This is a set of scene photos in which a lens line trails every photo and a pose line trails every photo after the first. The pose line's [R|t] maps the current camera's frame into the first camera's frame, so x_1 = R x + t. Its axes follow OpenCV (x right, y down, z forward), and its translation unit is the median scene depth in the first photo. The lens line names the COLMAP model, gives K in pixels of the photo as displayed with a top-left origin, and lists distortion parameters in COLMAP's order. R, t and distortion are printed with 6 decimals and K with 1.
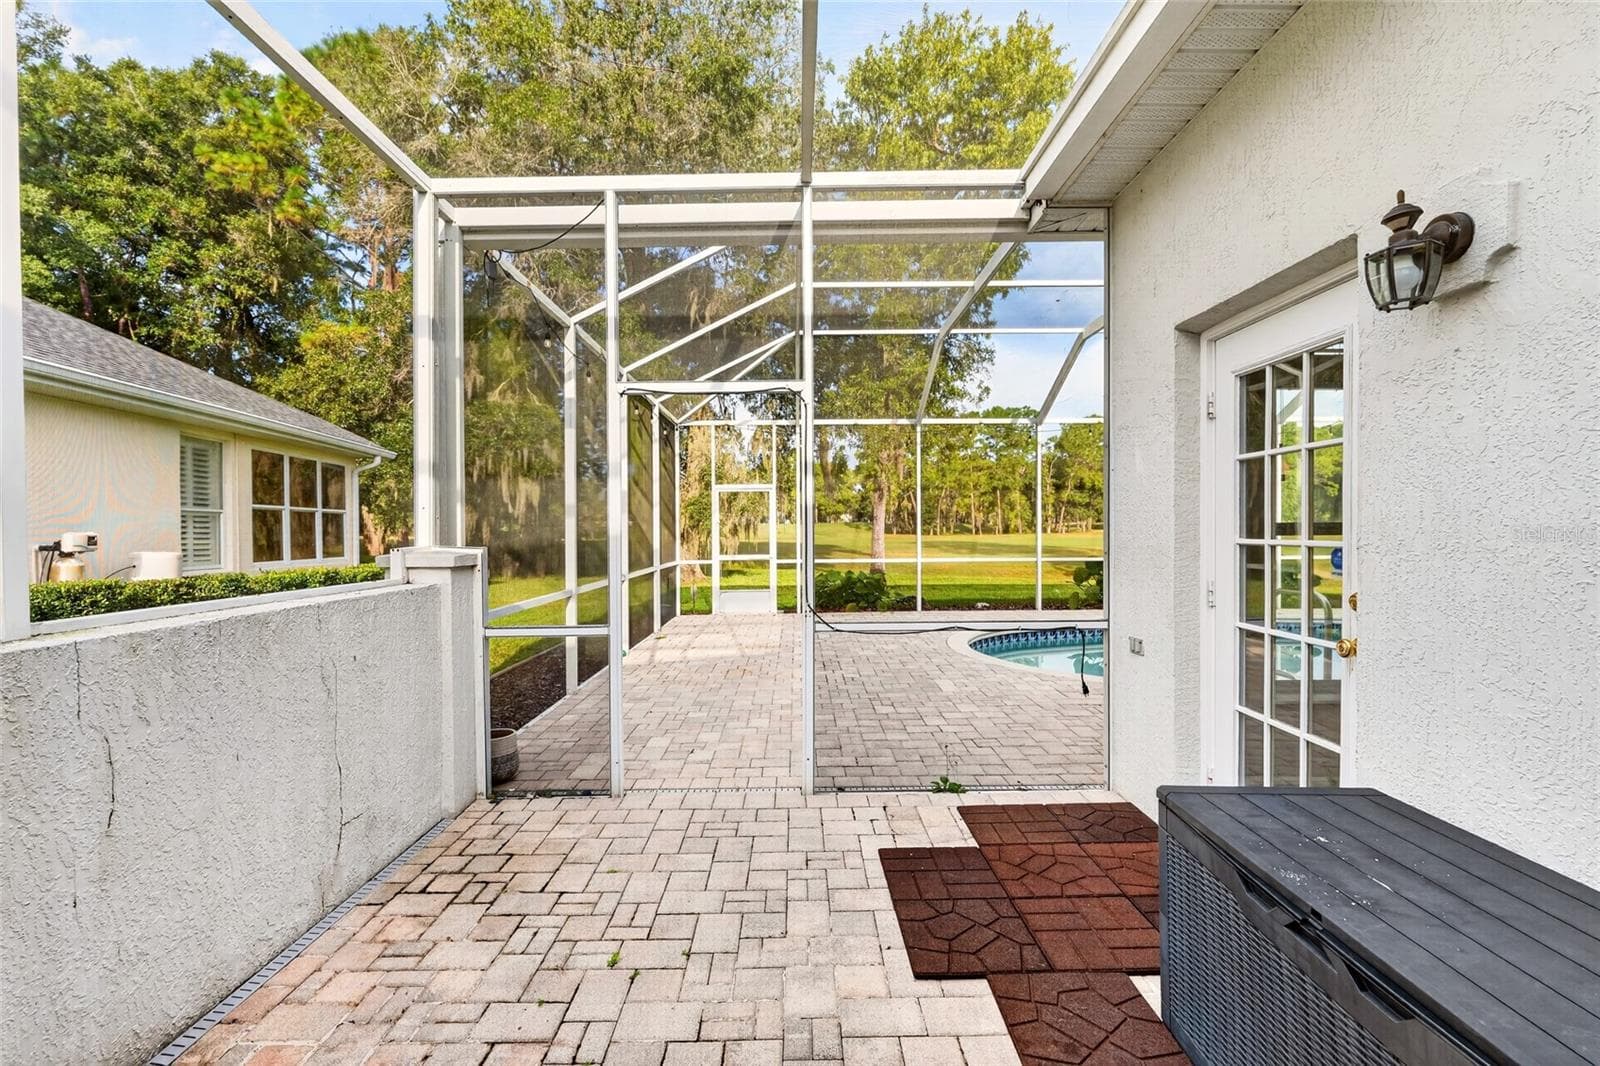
lens RADIAL K [[690.9, 0, 800.6], [0, 690.9, 535.2], [0, 0, 1]] dist [-0.005210, -0.000322]
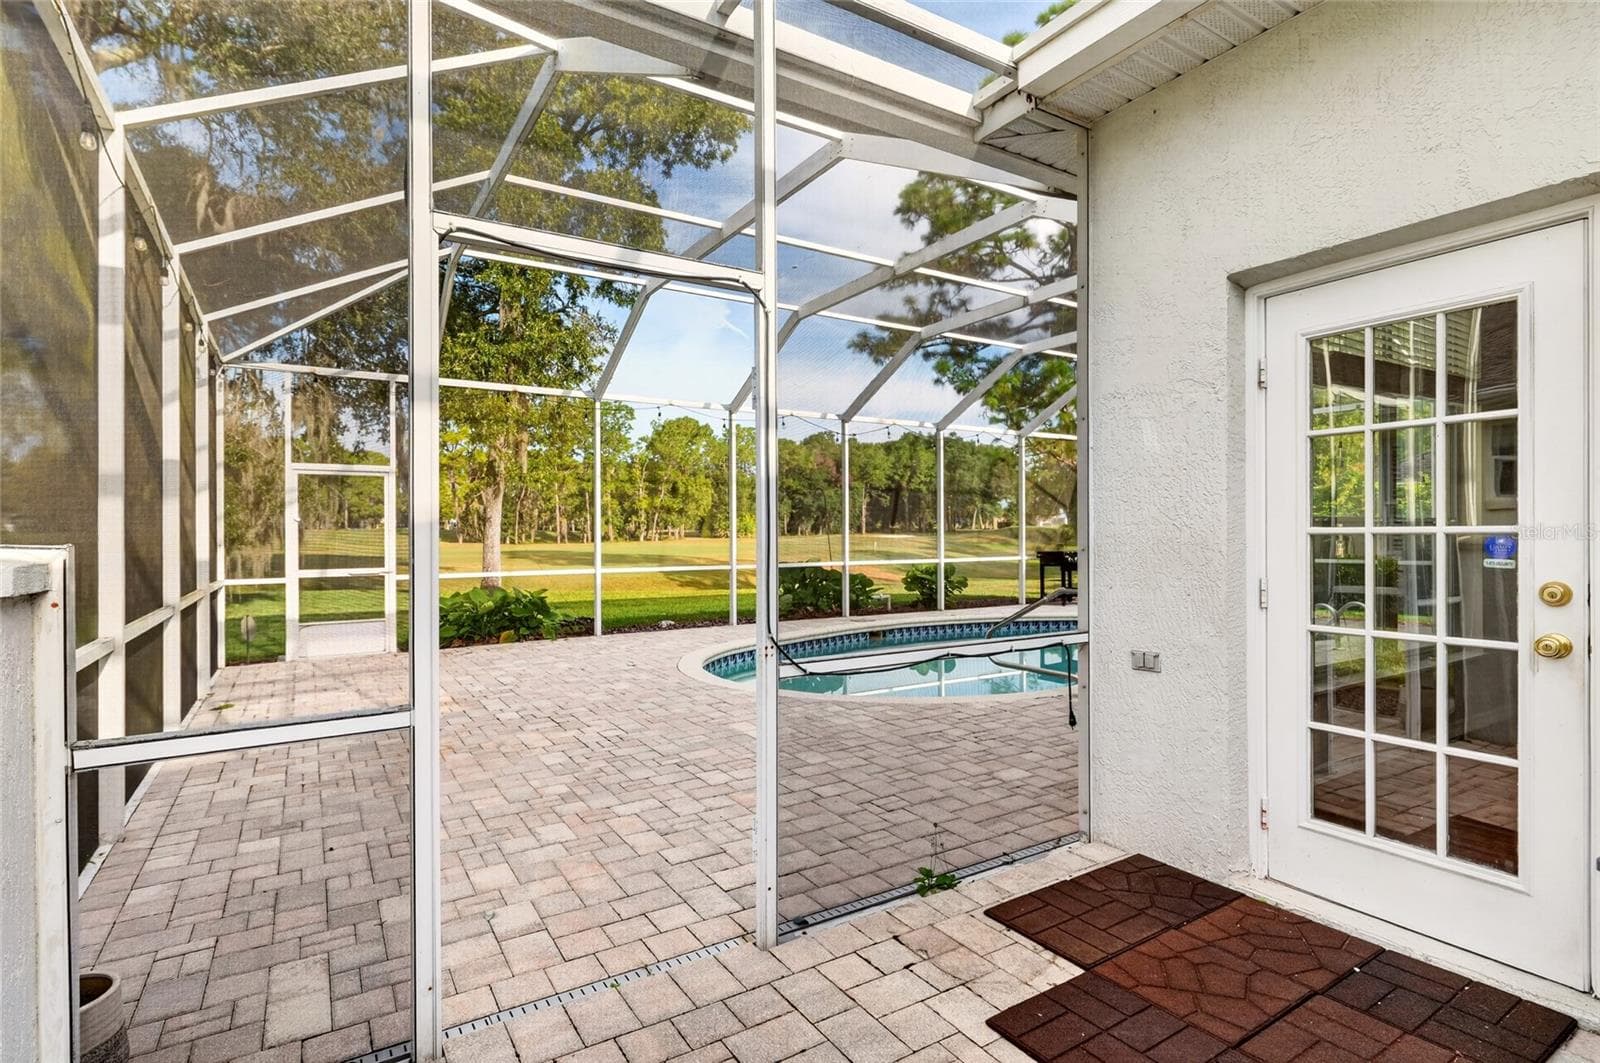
lens RADIAL K [[782.8, 0, 794.1], [0, 782.8, 530.3], [0, 0, 1]] dist [0.002796, -0.001375]
pose [[0.854400, 0.004826, 0.519593, -0.127793], [0.004128, 0.999862, -0.016075, 0.006454], [-0.519599, 0.015880, 0.854262, 0.148617]]
